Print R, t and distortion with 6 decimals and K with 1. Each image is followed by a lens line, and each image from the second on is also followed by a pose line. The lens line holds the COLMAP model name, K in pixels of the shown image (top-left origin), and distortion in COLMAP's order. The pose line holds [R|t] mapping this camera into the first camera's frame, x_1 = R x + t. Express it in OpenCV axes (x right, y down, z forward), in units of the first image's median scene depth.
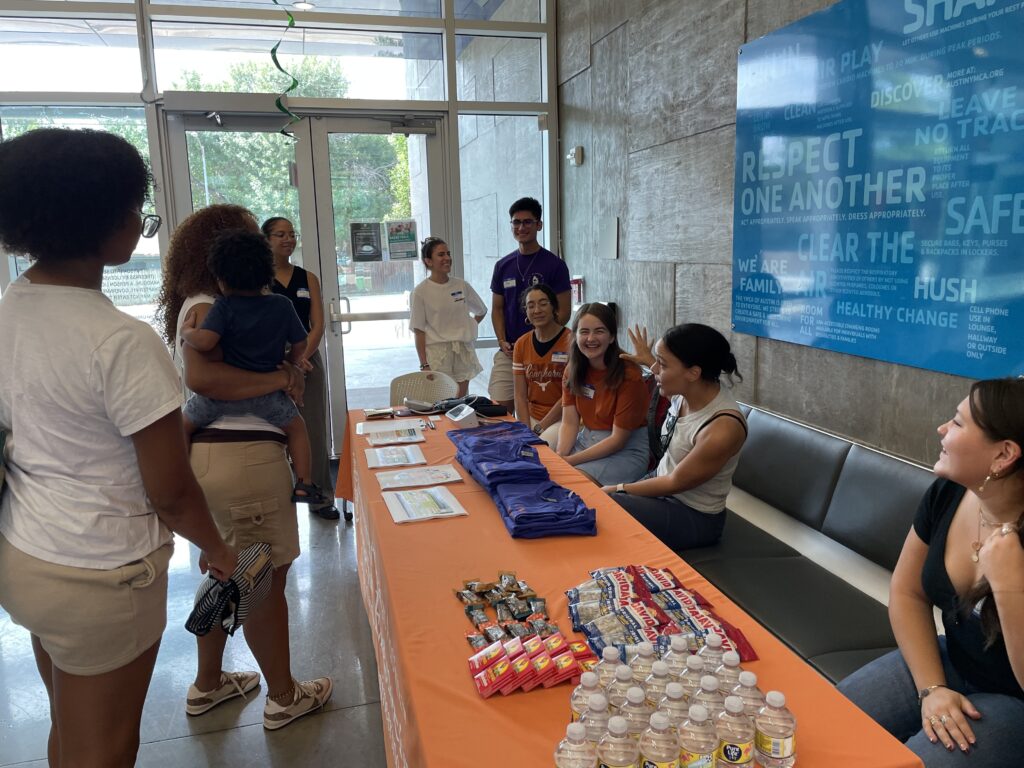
lens RADIAL K [[774.8, 0, 514.6], [0, 774.8, 388.5], [0, 0, 1]] dist [0.015037, -0.031812]
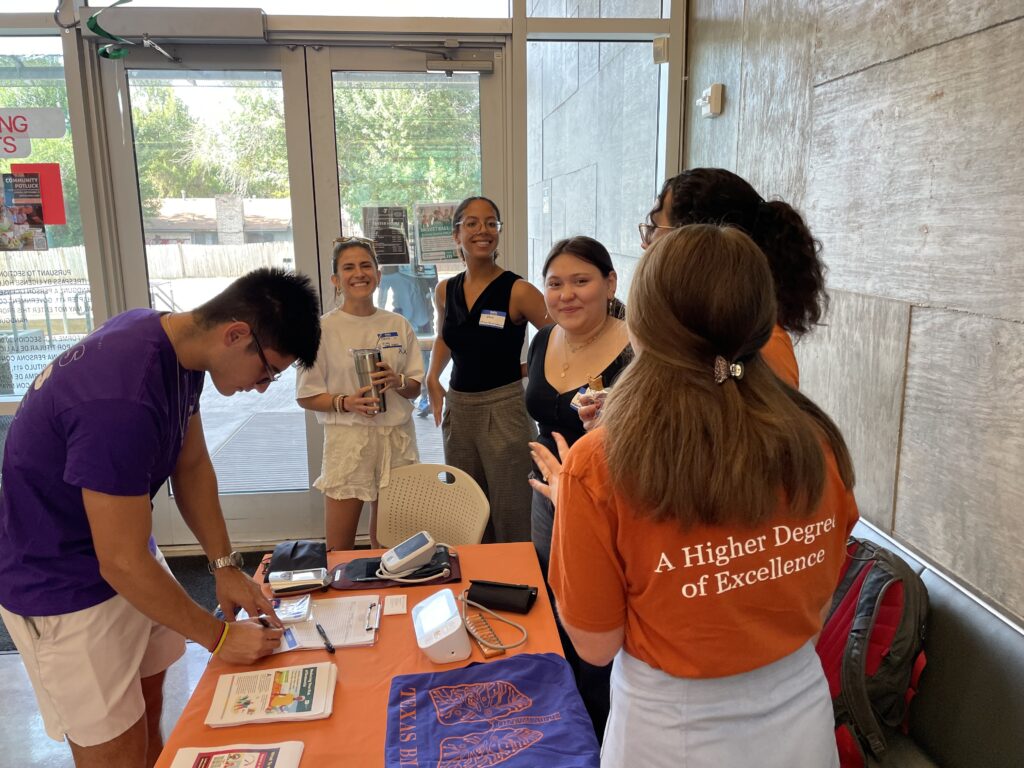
lens RADIAL K [[774.8, 0, 505.2], [0, 774.8, 386.5], [0, 0, 1]] dist [0.015037, -0.031812]
pose [[0.985691, 0.047037, -0.161868, 0.034410], [-0.042136, 0.998547, 0.033580, -0.108056], [0.163213, -0.026279, 0.986241, 0.445104]]
